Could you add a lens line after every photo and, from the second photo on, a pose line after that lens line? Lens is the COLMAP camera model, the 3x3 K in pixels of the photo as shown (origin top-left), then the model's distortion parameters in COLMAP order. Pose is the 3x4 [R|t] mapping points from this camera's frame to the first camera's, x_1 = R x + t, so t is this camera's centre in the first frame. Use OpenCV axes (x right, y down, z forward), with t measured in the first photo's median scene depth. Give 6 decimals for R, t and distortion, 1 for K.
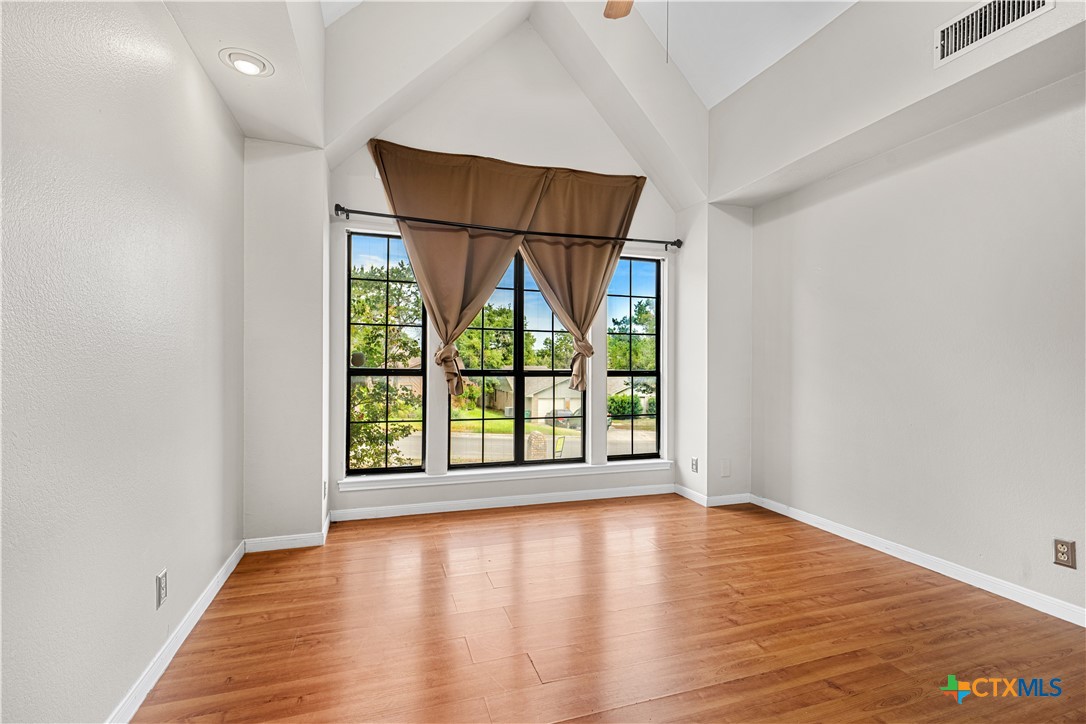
lens RADIAL K [[497.4, 0, 525.3], [0, 497.4, 357.5], [0, 0, 1]] dist [0.005773, -0.003438]
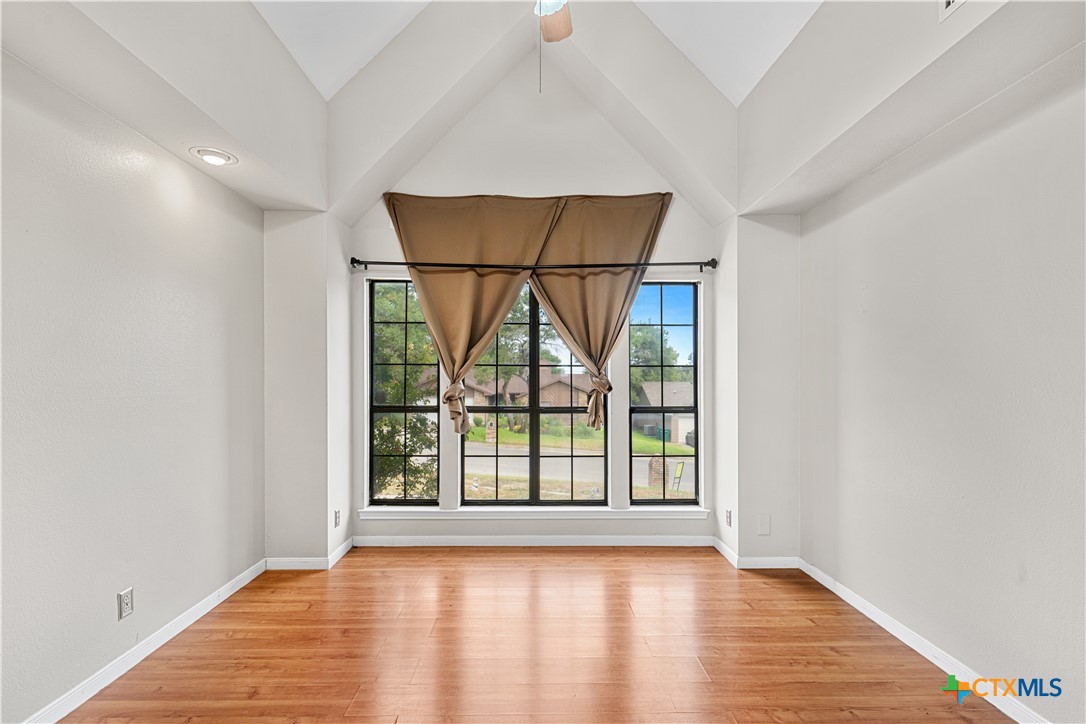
lens RADIAL K [[497.4, 0, 539.9], [0, 497.4, 367.5], [0, 0, 1]] dist [0.005773, -0.003438]
pose [[0.950700, -0.013985, -0.309796, 0.319080], [0.013379, 0.999902, -0.004079, -0.050300], [0.309823, -0.000267, 0.950794, 0.075940]]
